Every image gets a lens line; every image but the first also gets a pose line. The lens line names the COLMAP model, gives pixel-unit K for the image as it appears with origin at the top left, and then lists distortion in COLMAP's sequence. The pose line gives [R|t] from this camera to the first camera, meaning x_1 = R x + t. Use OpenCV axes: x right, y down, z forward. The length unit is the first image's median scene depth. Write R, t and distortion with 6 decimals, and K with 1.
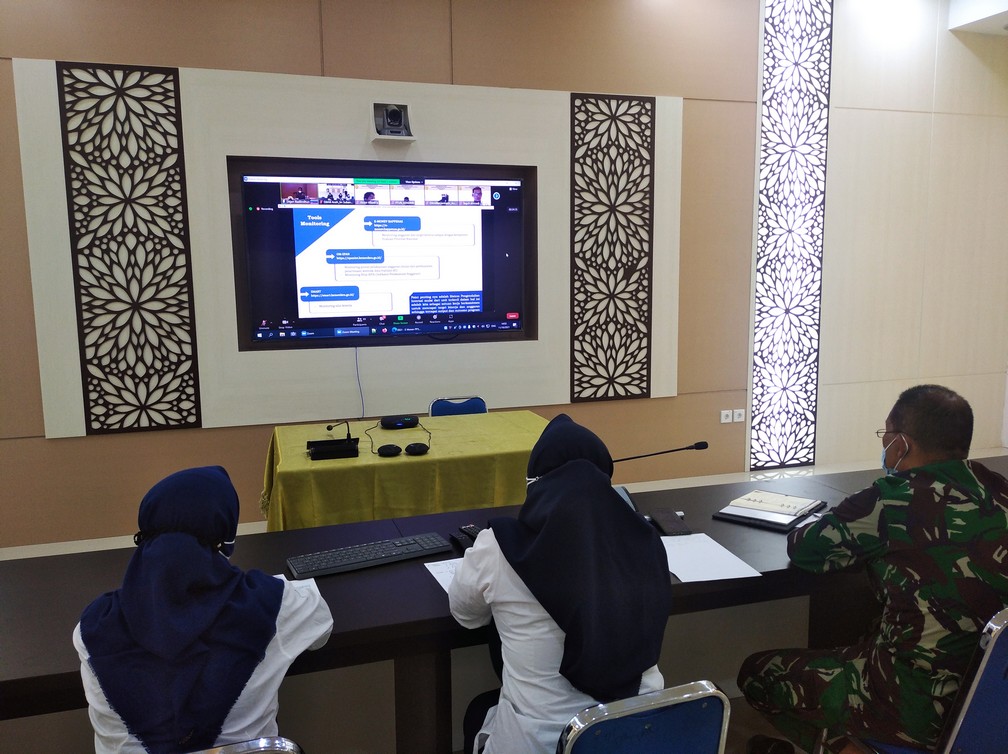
lens RADIAL K [[867.5, 0, 501.6], [0, 867.5, 379.6], [0, 0, 1]] dist [0.092039, -0.128955]
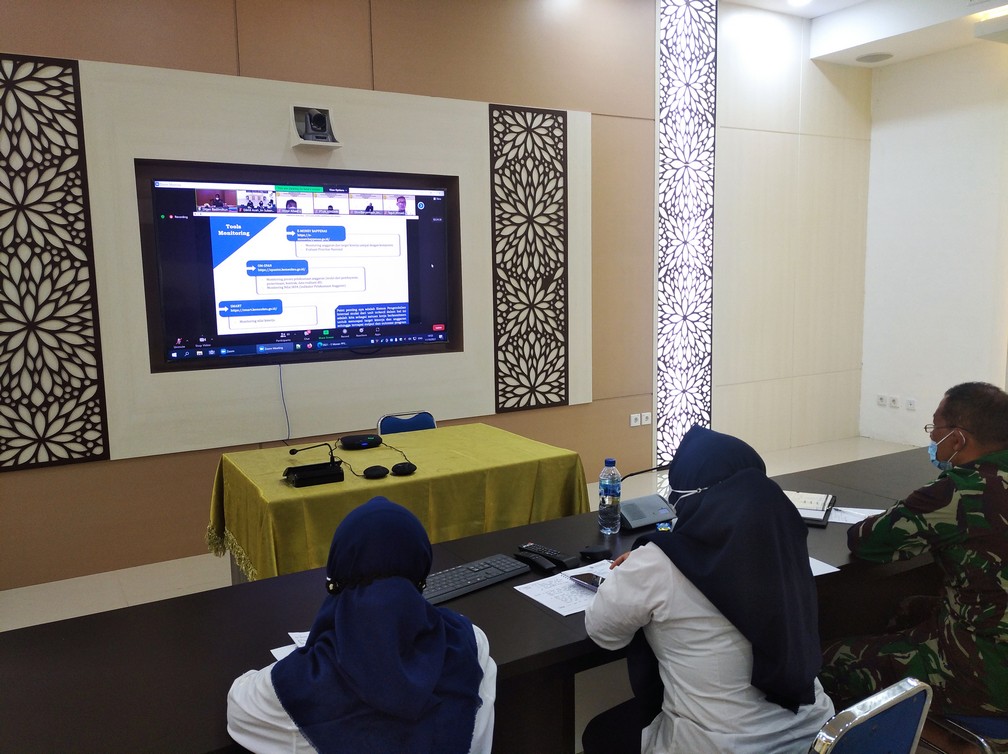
lens RADIAL K [[867.5, 0, 501.6], [0, 867.5, 379.6], [0, 0, 1]] dist [0.092039, -0.128955]
pose [[0.973736, -0.035260, 0.224934, -0.142376], [0.037758, 0.999264, -0.006810, -0.005385], [-0.224528, 0.015124, 0.974350, 0.027959]]
